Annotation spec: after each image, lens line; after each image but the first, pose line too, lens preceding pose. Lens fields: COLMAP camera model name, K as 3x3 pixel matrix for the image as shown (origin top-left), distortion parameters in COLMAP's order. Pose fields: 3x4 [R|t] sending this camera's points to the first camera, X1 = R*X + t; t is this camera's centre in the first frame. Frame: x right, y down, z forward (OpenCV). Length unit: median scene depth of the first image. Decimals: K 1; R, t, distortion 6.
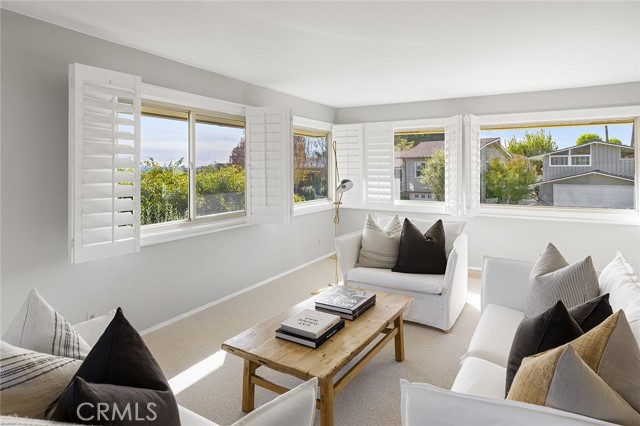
lens RADIAL K [[385.4, 0, 319.0], [0, 385.4, 216.6], [0, 0, 1]] dist [0.003029, -0.000138]
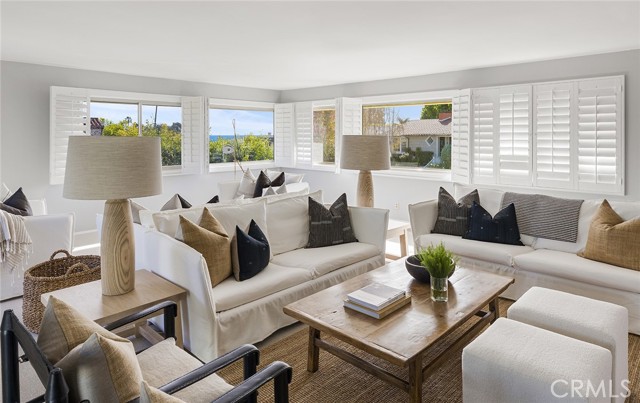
lens RADIAL K [[400.2, 0, 320.6], [0, 400.2, 197.4], [0, 0, 1]] dist [-0.003687, -0.001139]
pose [[0.977797, 0.031743, -0.207138, 0.492881], [-0.025793, 0.999175, 0.031364, 0.034593], [0.207963, -0.025324, 0.977809, -0.317919]]
